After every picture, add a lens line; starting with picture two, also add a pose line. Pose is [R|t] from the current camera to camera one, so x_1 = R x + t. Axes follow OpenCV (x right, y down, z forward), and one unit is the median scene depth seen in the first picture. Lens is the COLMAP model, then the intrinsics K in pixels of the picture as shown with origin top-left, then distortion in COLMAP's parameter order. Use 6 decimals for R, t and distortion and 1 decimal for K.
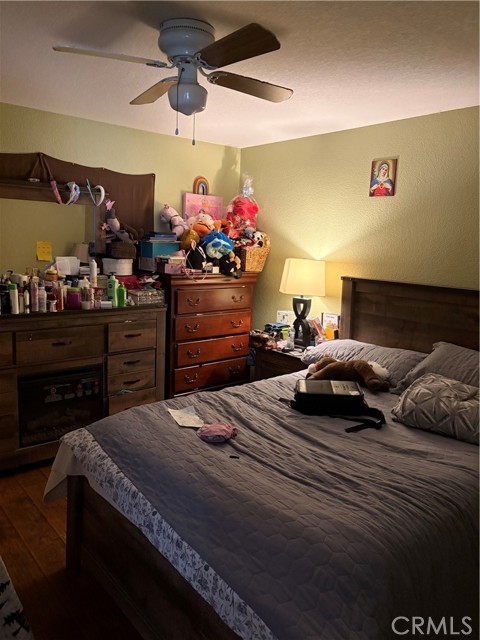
lens RADIAL K [[490.4, 0, 239.7], [0, 490.4, 319.0], [0, 0, 1]] dist [0.054065, -0.014623]
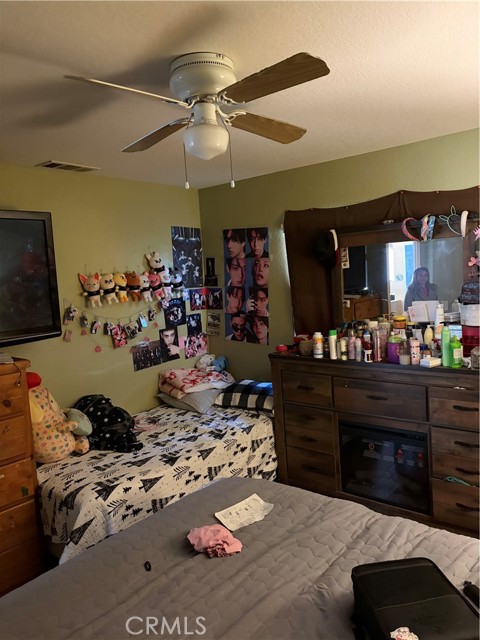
lens RADIAL K [[490.4, 0, 240.2], [0, 490.4, 319.8], [0, 0, 1]] dist [0.054065, -0.014623]
pose [[0.214785, 0.054983, -0.975112, 0.457870], [-0.092169, 0.995099, 0.035808, -0.100818], [0.972303, 0.082184, 0.218800, 0.532824]]
